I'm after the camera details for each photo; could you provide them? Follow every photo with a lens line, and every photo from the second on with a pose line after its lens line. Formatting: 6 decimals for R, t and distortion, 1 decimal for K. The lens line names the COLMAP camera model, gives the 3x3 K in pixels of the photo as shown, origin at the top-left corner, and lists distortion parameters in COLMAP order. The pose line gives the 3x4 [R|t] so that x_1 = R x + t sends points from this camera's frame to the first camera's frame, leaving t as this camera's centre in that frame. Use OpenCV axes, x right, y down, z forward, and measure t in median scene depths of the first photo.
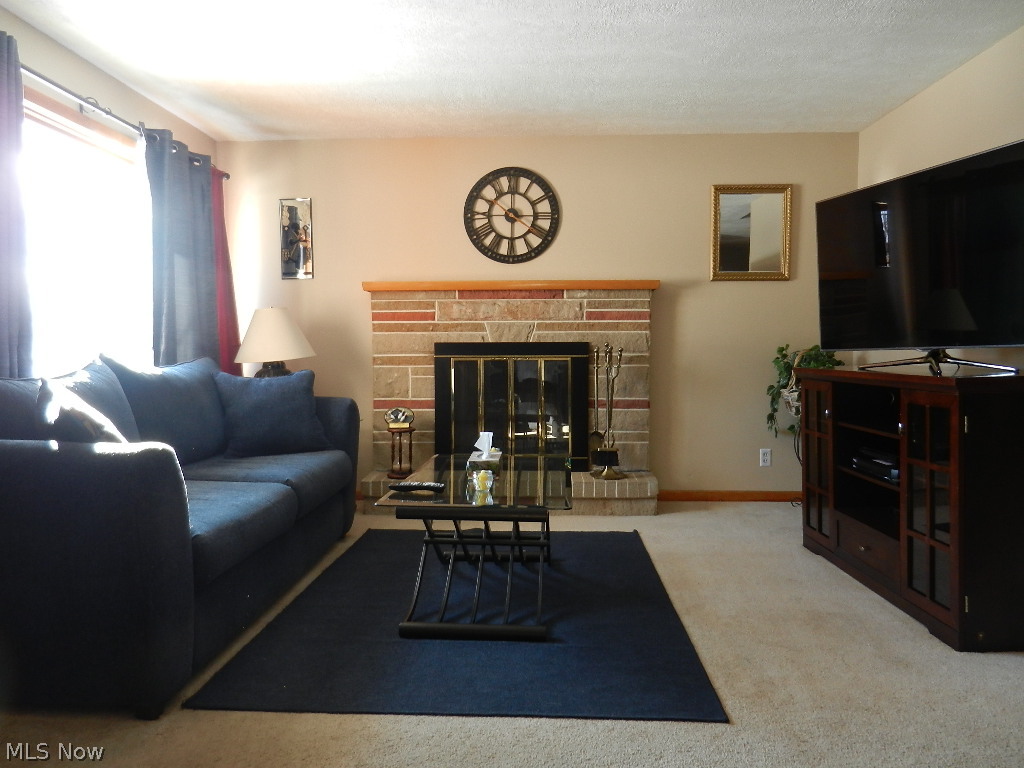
lens RADIAL K [[778.0, 0, 513.8], [0, 778.0, 376.8], [0, 0, 1]] dist [0.033124, -0.002601]
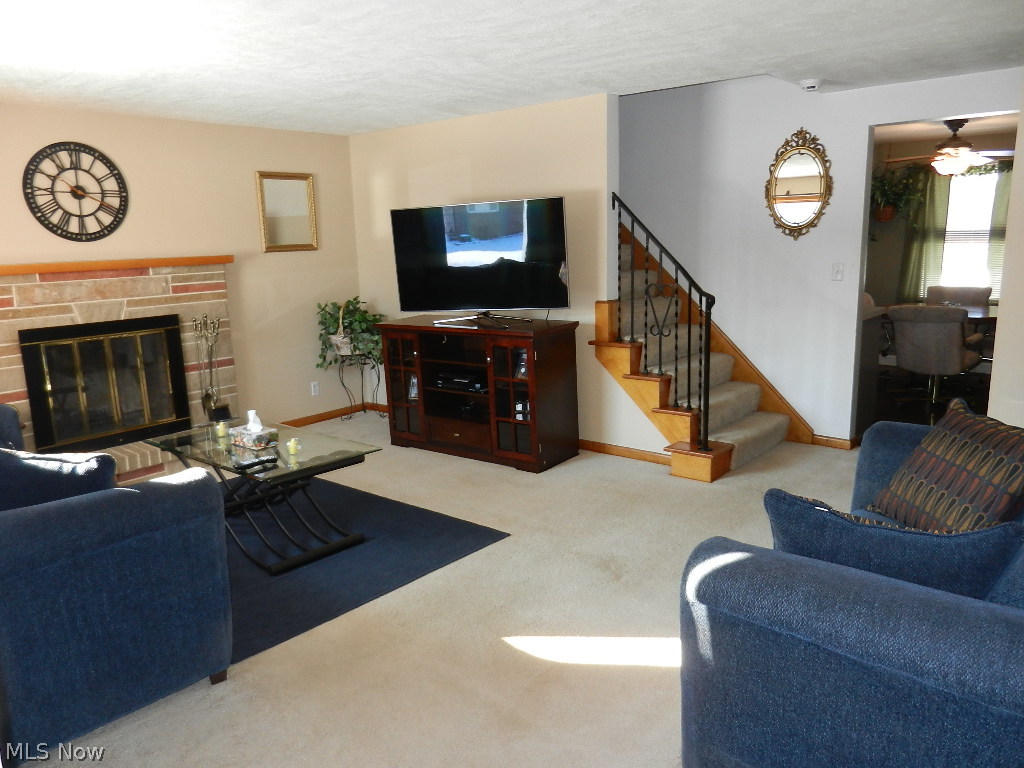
lens RADIAL K [[778.0, 0, 510.9], [0, 778.0, 385.7], [0, 0, 1]] dist [0.033124, -0.002601]
pose [[0.620199, -0.171969, 0.765363, -0.467989], [0.068450, 0.983817, 0.165587, -0.094101], [-0.781452, -0.050308, 0.621933, -0.059067]]
